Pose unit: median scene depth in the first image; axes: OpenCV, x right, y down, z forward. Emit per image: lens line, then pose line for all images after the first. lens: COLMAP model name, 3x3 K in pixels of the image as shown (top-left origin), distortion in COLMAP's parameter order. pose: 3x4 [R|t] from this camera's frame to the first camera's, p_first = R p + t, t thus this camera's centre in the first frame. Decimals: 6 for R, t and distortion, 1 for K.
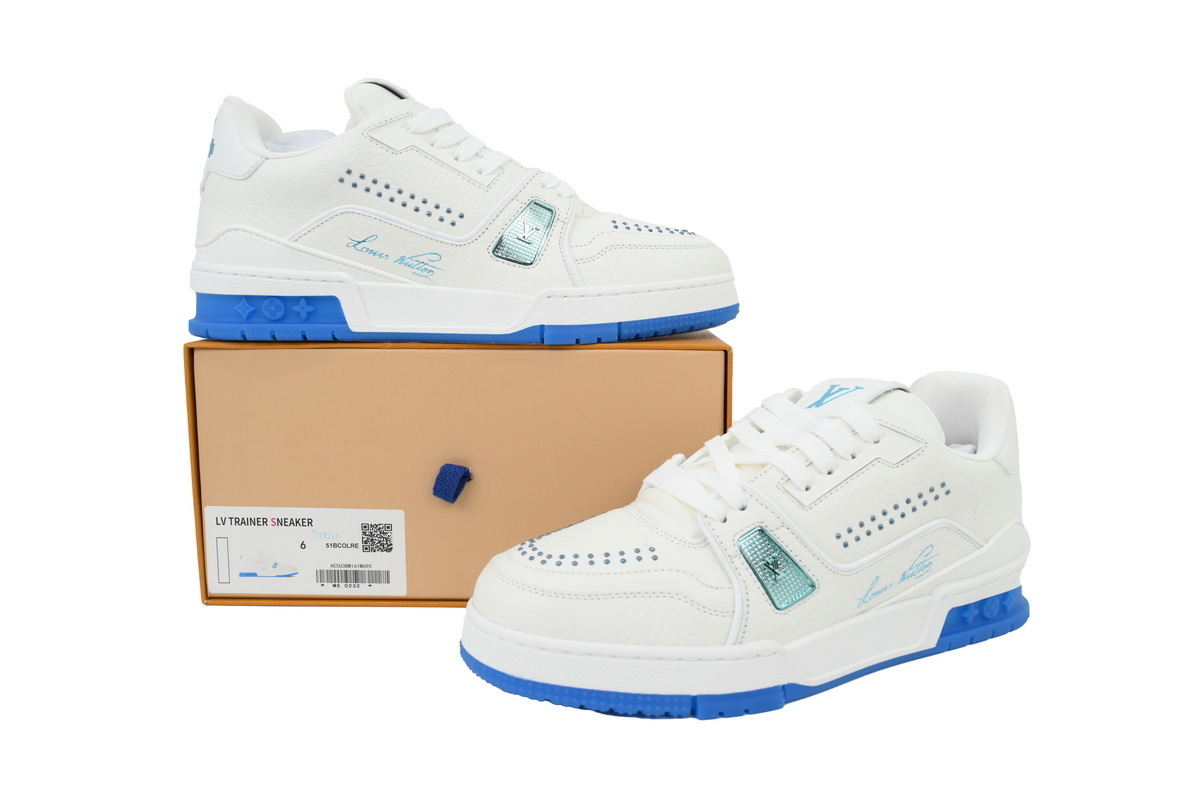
lens RADIAL K [[1005.1, 0, 600.0], [0, 1005.1, 394.3], [0, 0, 1]] dist [0.000646, -0.001221]
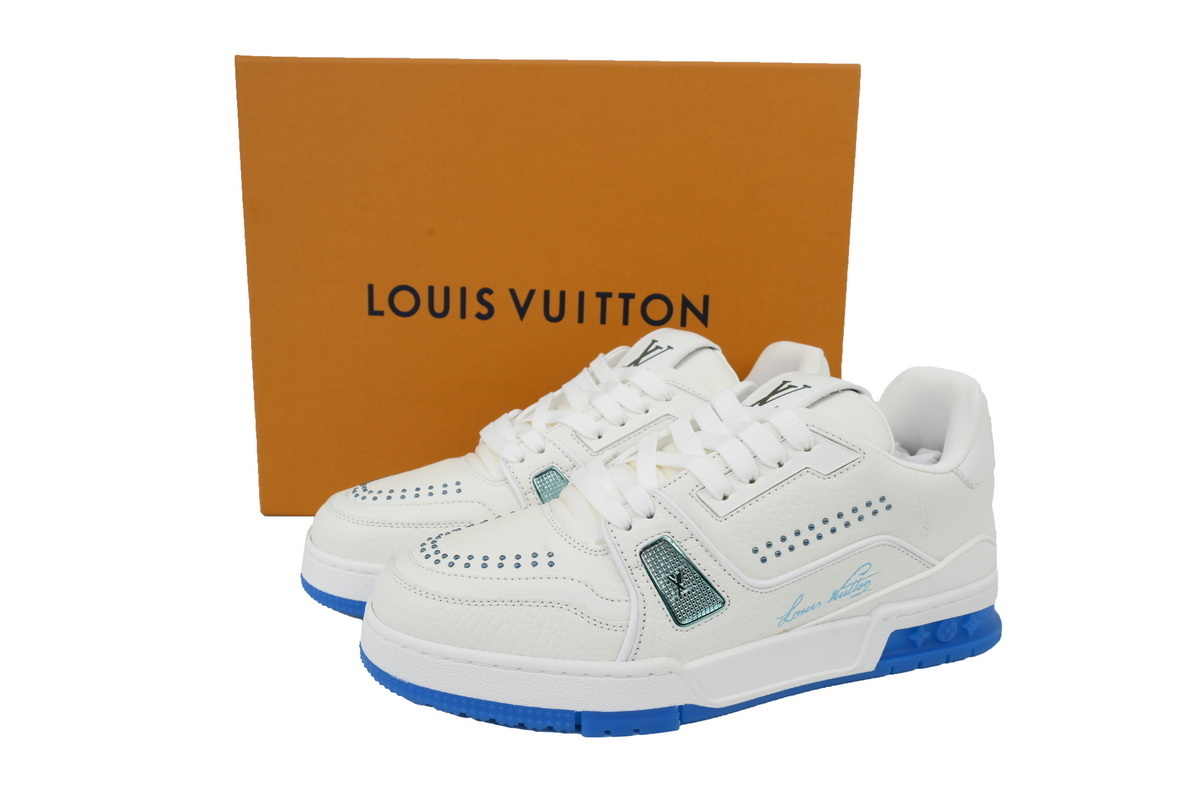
lens RADIAL K [[1005.1, 0, 603.8], [0, 1005.1, 400.9], [0, 0, 1]] dist [0.000646, -0.001221]
pose [[0.990406, 0.037108, -0.133112, 0.213258], [-0.028548, 0.997434, 0.065648, -0.052286], [0.135207, -0.061218, 0.988924, 0.071751]]
